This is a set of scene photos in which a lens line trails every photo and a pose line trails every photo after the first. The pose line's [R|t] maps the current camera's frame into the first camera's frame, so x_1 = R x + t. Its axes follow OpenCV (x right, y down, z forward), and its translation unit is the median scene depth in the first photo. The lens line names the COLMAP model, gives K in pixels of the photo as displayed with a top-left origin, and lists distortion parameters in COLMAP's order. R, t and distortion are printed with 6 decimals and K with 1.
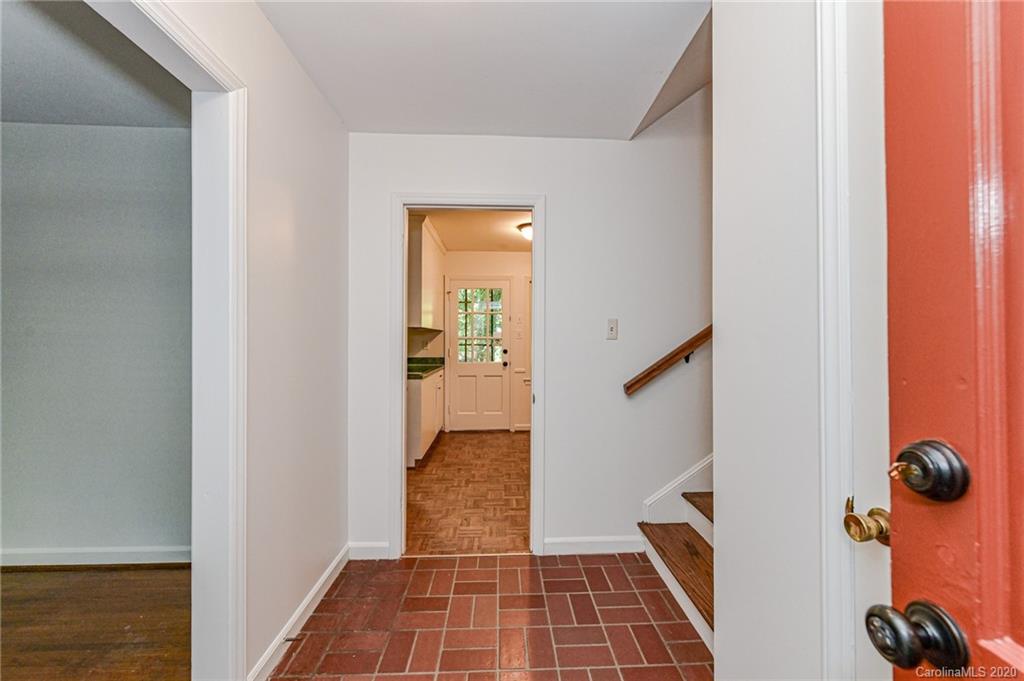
lens RADIAL K [[401.1, 0, 513.3], [0, 401.1, 338.9], [0, 0, 1]] dist [-0.000353, -0.000030]
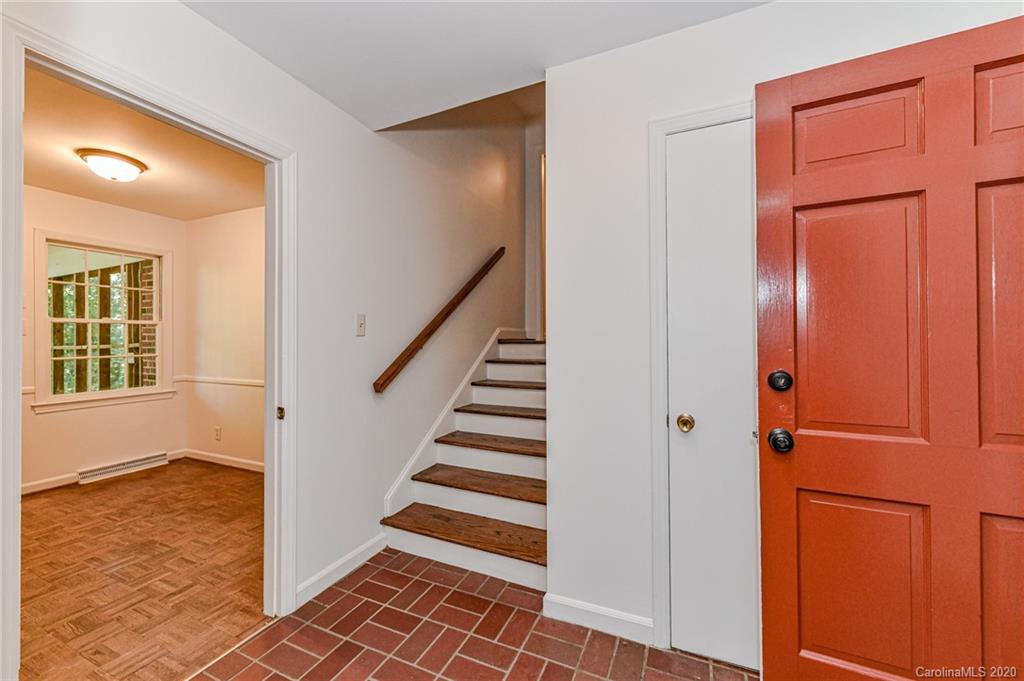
lens RADIAL K [[401.1, 0, 511.6], [0, 401.1, 338.4], [0, 0, 1]] dist [-0.000353, -0.000030]
pose [[0.444982, 0.003309, 0.895534, -0.436285], [-0.000806, 0.999994, -0.003294, 0.009455], [-0.895539, 0.000744, 0.444982, 0.266367]]
